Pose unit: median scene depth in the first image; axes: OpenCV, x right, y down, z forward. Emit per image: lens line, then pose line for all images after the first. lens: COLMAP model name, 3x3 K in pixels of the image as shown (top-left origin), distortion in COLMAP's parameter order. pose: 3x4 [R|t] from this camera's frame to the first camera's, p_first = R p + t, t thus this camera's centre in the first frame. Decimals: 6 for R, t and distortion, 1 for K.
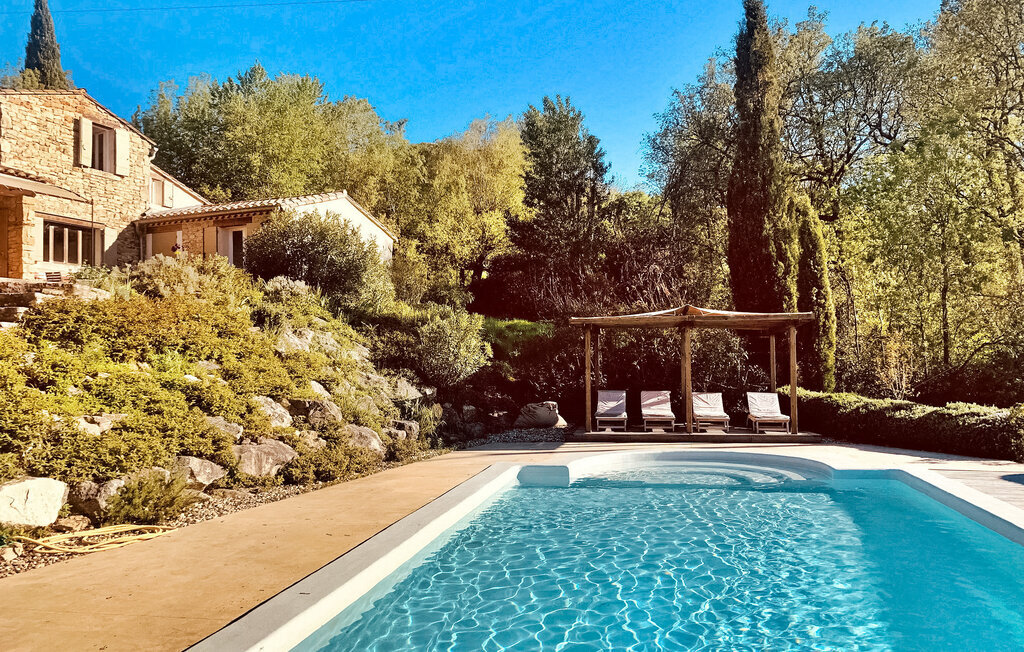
lens RADIAL K [[774.4, 0, 523.5], [0, 774.4, 326.8], [0, 0, 1]] dist [0.002592, -0.002338]
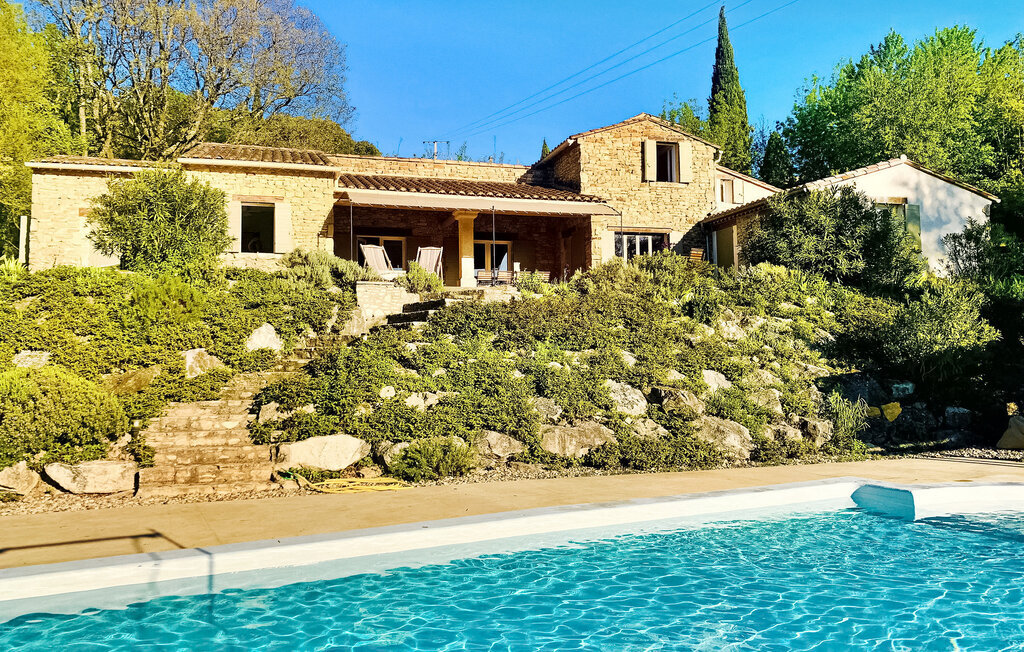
lens RADIAL K [[774.4, 0, 523.5], [0, 774.4, 326.8], [0, 0, 1]] dist [0.002592, -0.002338]
pose [[0.592498, -0.019722, -0.805330, 0.255134], [0.034153, 0.999416, 0.000651, 0.003990], [0.804847, -0.027890, 0.592826, 0.154070]]
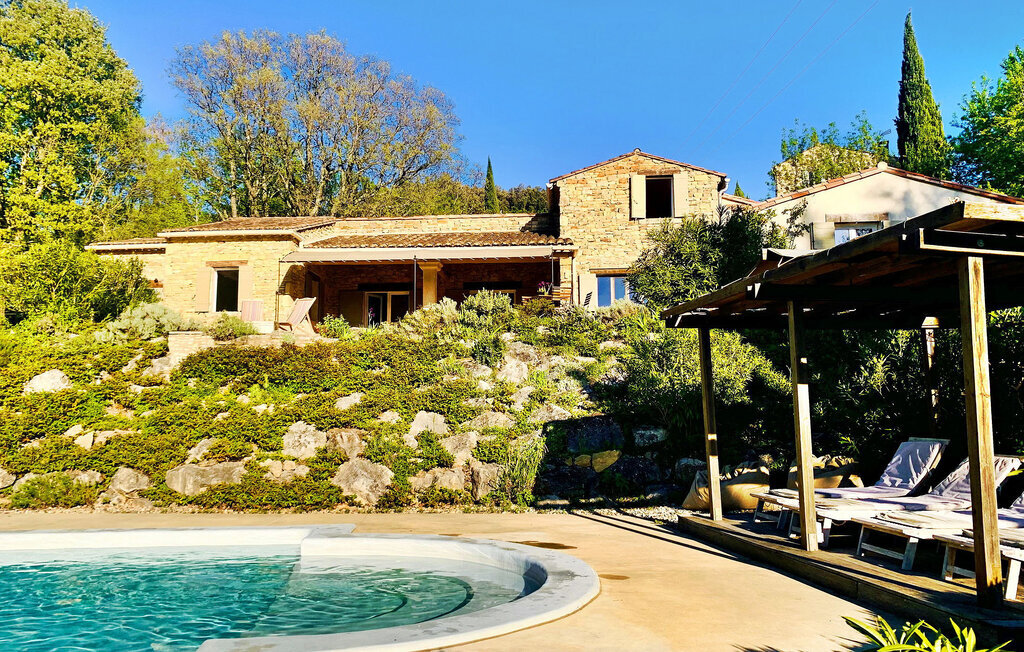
lens RADIAL K [[777.9, 0, 578.5], [0, 777.9, 351.3], [0, 0, 1]] dist [0.016412, 0.004641]
pose [[0.285155, -0.064787, -0.956289, 0.454334], [0.044427, 0.997534, -0.054334, 0.036316], [0.957451, -0.026992, 0.287330, 0.604729]]
